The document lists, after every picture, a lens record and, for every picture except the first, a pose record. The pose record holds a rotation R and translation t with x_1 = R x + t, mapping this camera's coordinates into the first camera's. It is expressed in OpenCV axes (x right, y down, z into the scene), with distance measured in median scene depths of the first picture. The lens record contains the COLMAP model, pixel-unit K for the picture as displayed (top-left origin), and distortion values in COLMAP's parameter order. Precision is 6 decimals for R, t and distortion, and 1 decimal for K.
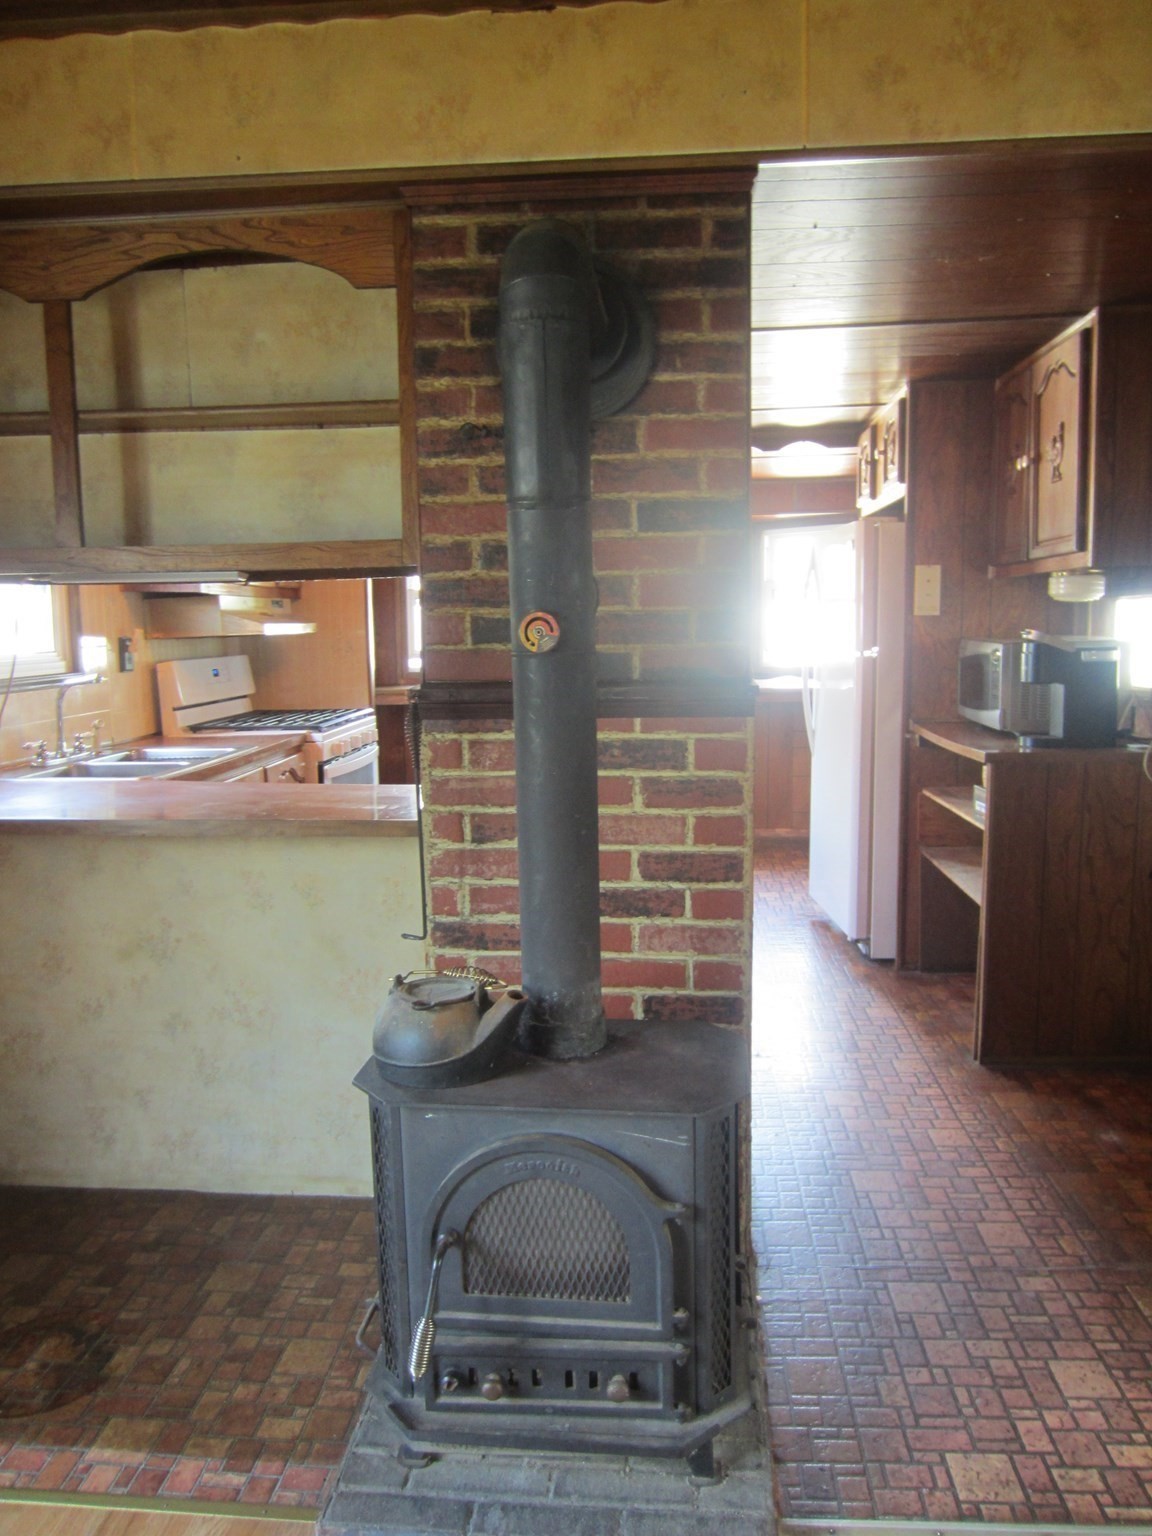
lens RADIAL K [[1096.7, 0, 574.5], [0, 1096.7, 748.1], [0, 0, 1]] dist [-0.025132, 0.007472]
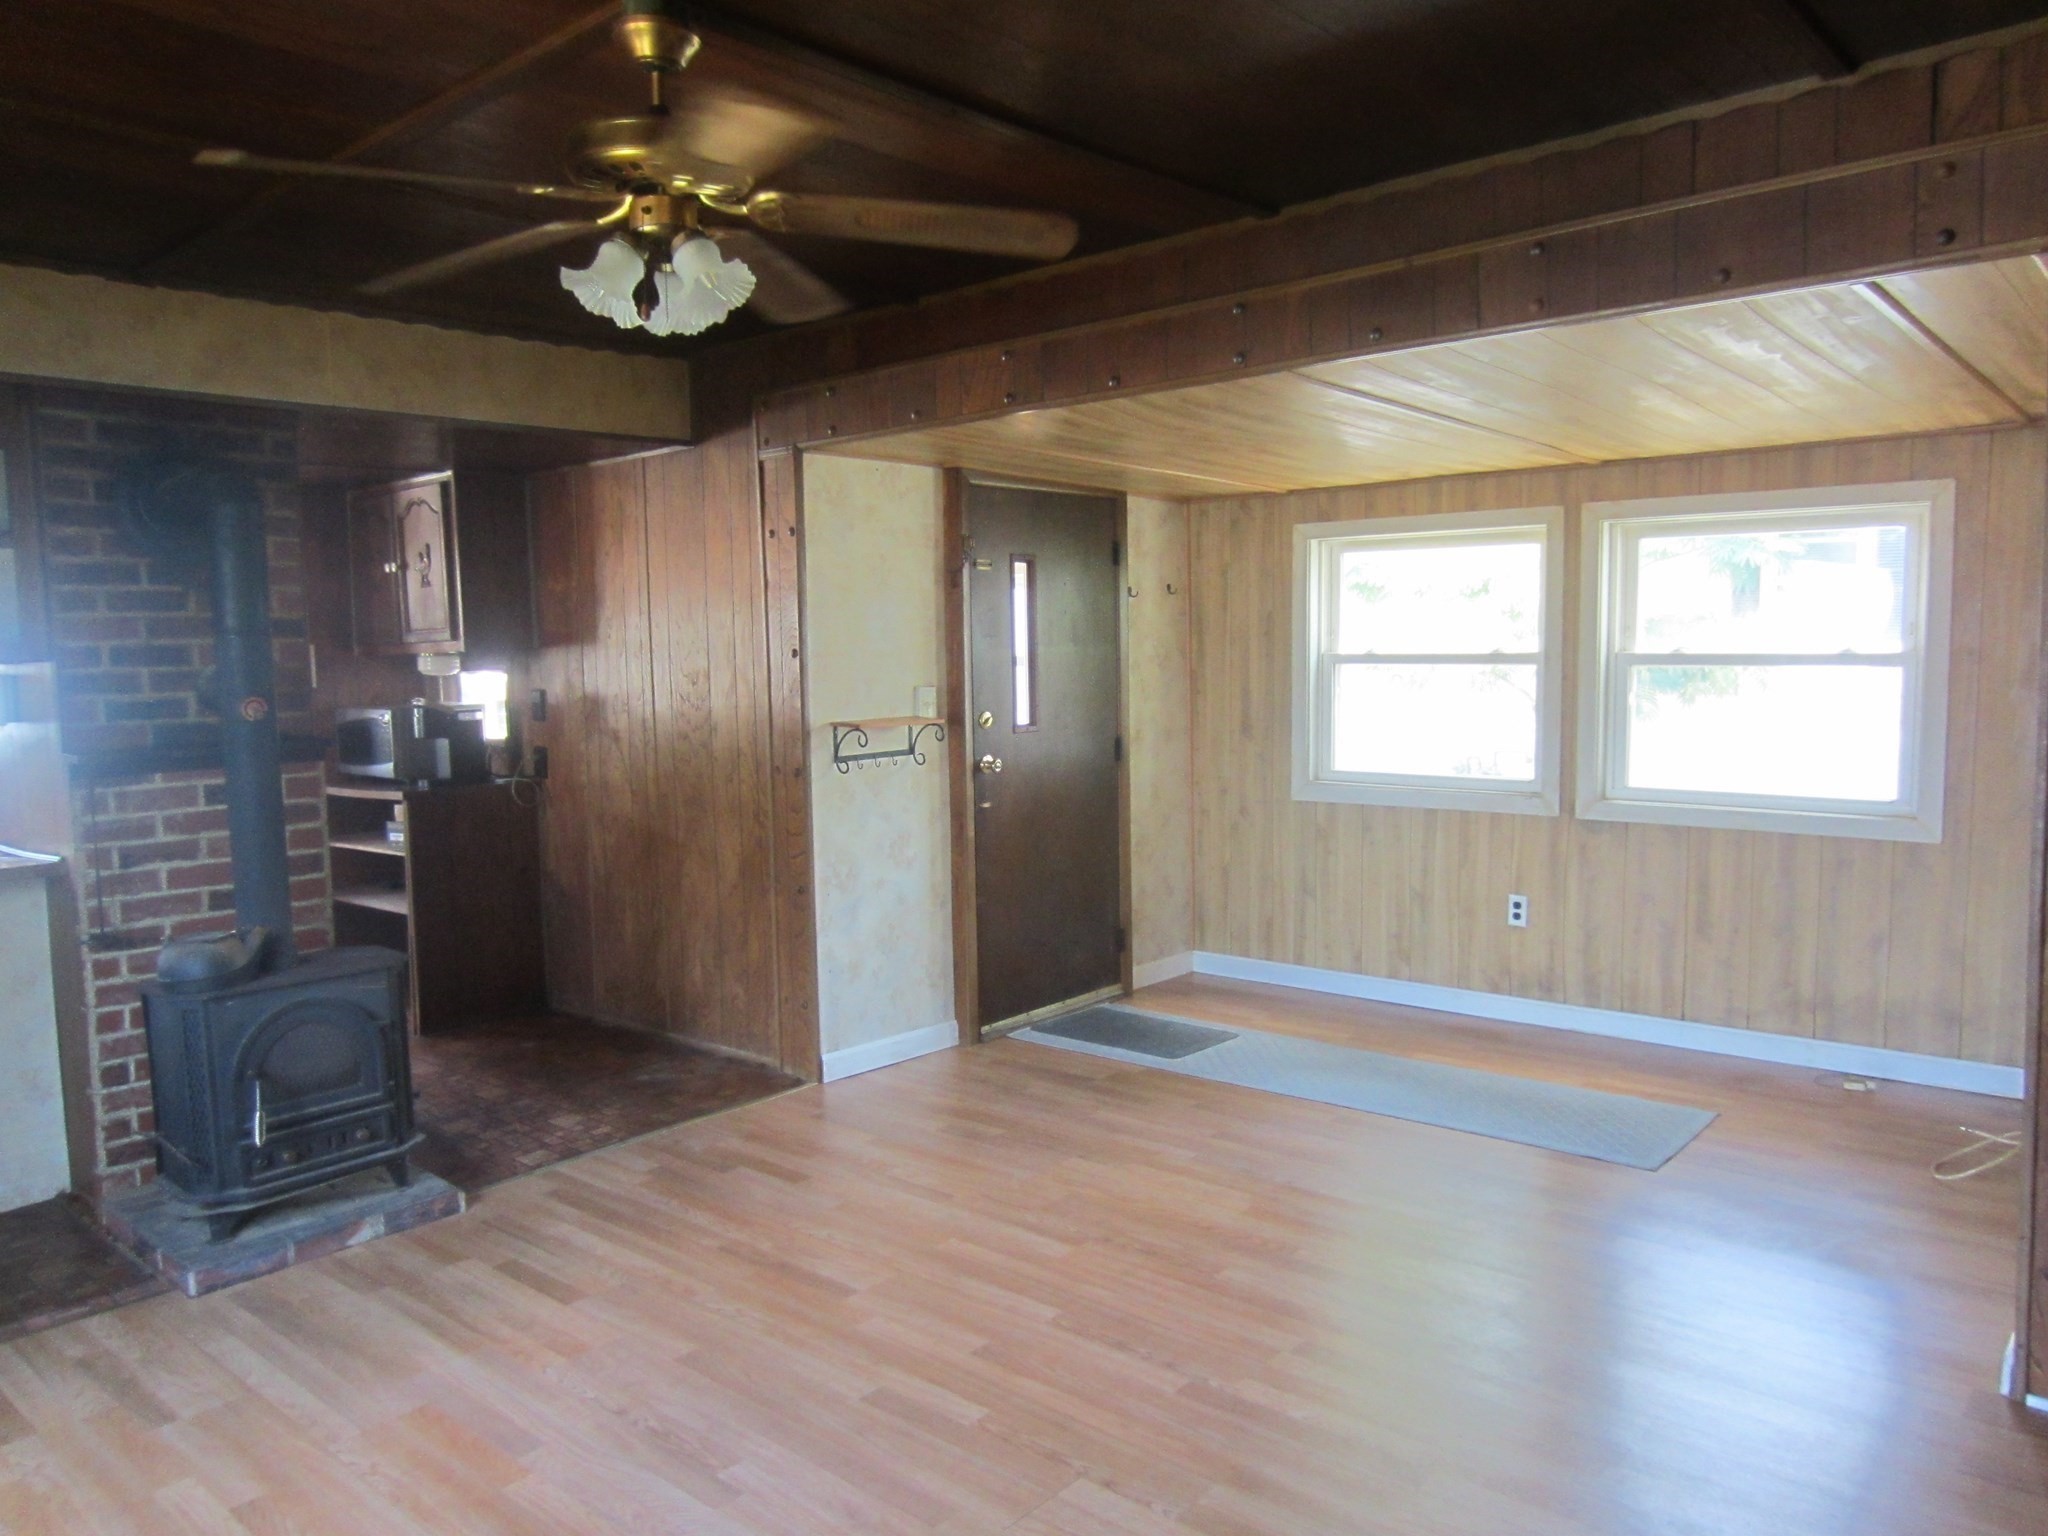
lens RADIAL K [[1478.6, 0, 1053.6], [0, 1478.6, 770.7], [0, 0, 1]] dist [-0.030842, 0.000632]
pose [[0.585749, -0.067185, 0.807703, -0.852317], [0.111059, 0.993812, 0.002126, 0.089226], [-0.802848, 0.088458, 0.589585, -0.972143]]
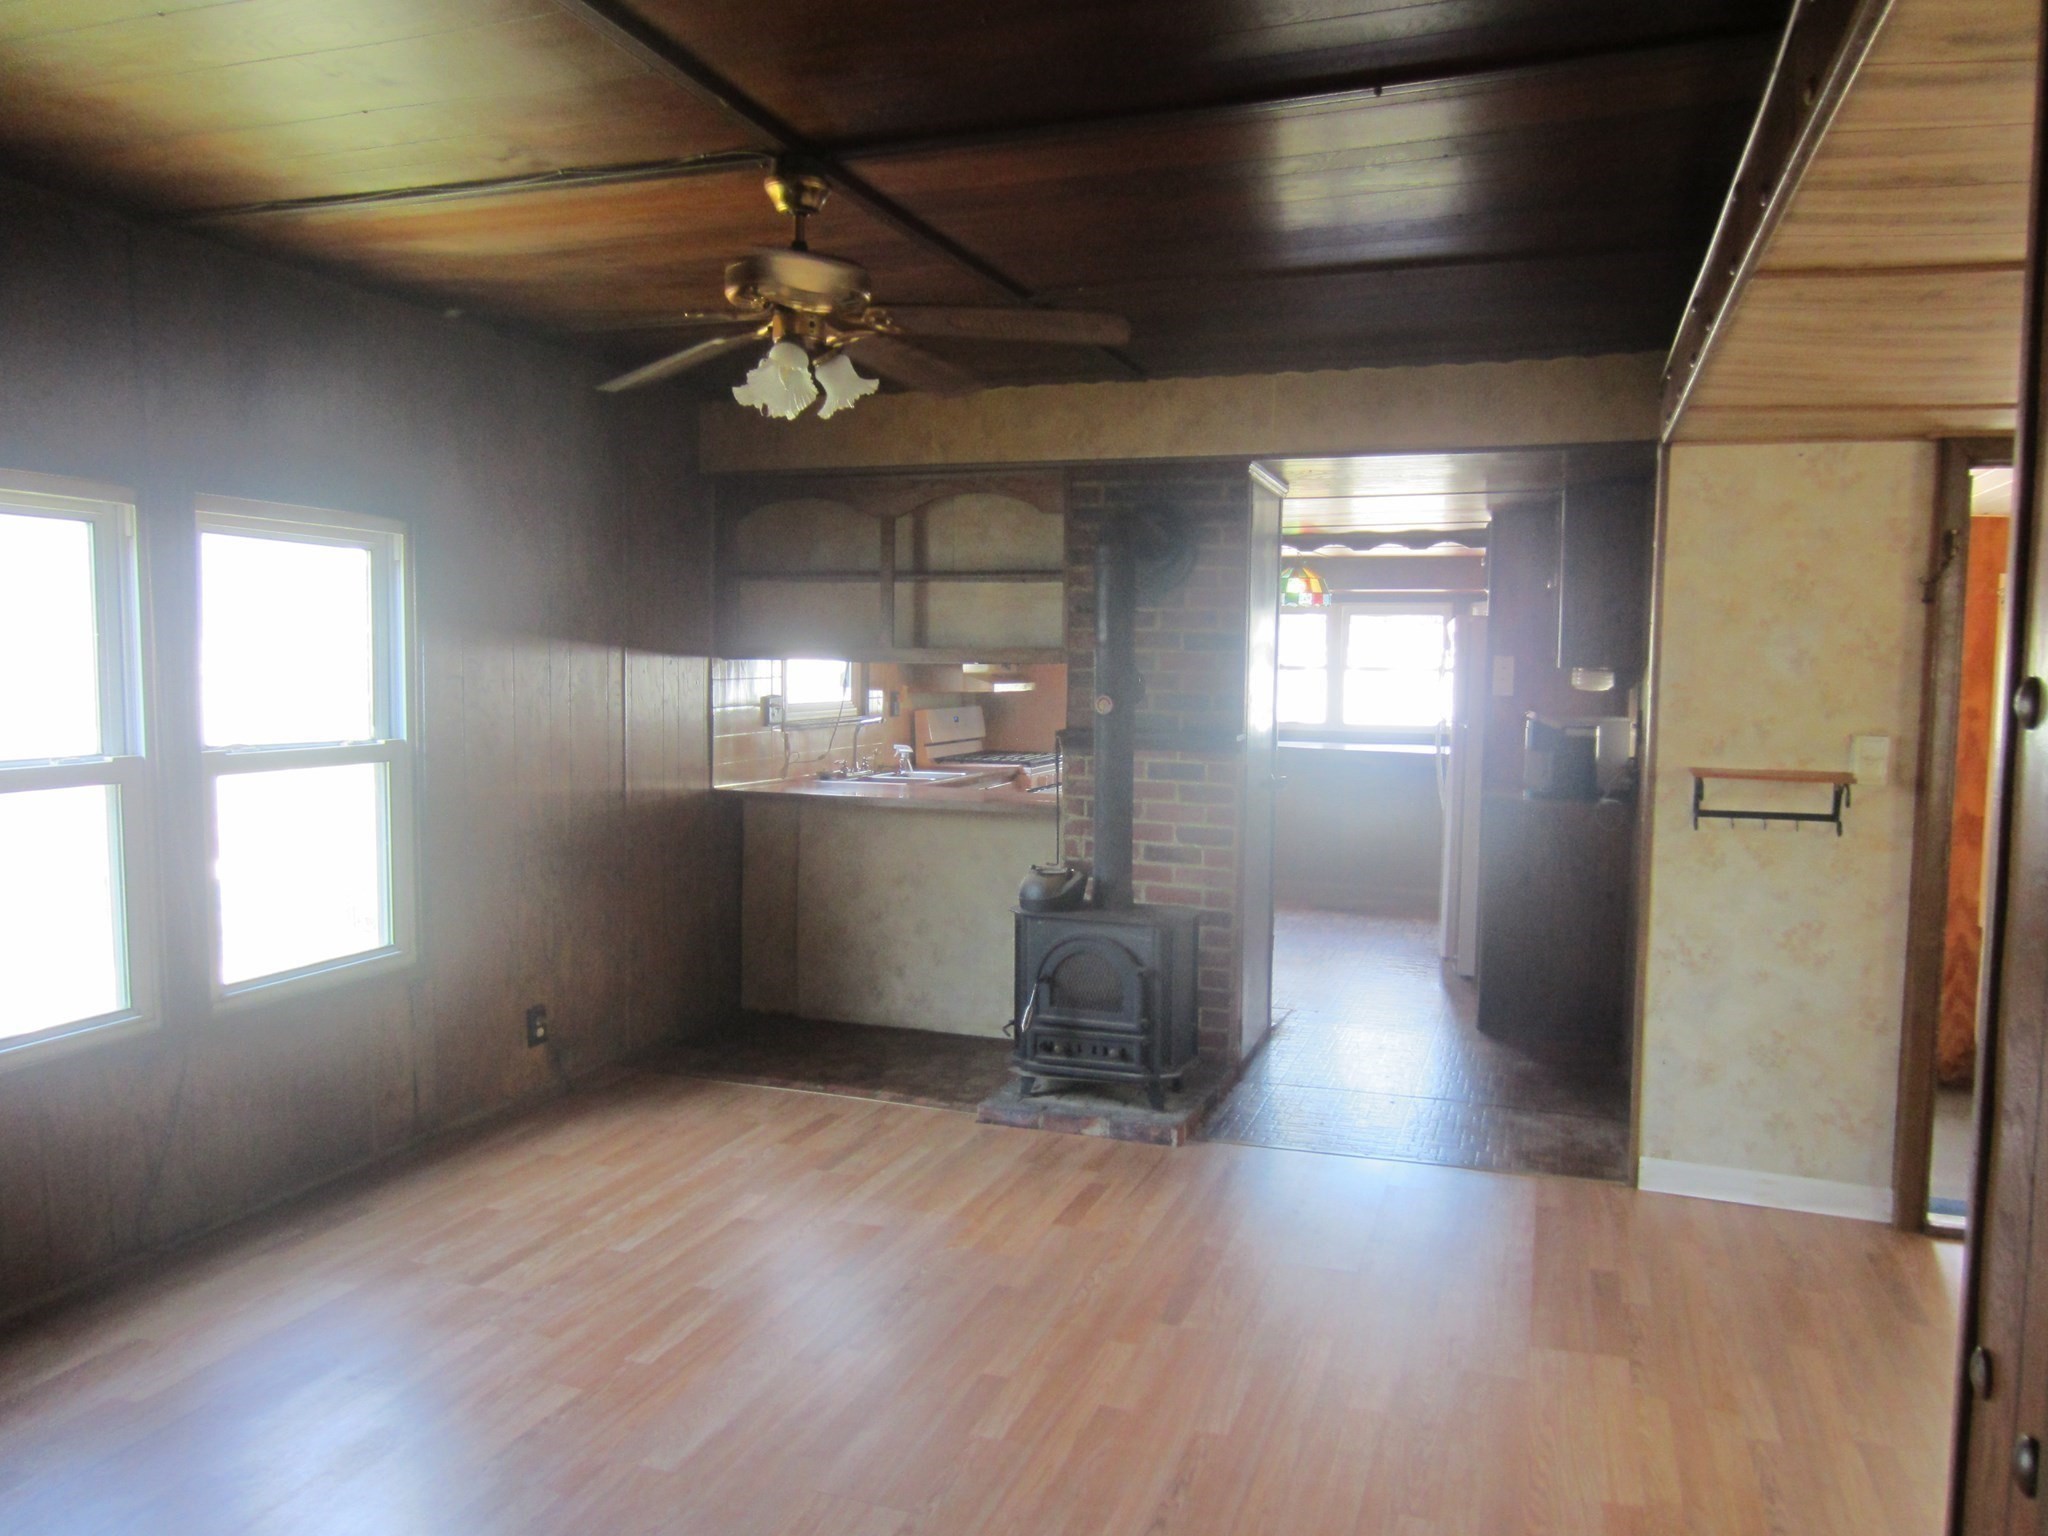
lens RADIAL K [[1479.2, 0, 1037.4], [0, 1479.2, 762.5], [0, 0, 1]] dist [-0.013390, 0.010056]
pose [[0.965735, 0.046143, -0.255394, 0.446728], [-0.058528, 0.997439, -0.041104, 0.101714], [0.252844, 0.054644, 0.965963, -1.390471]]
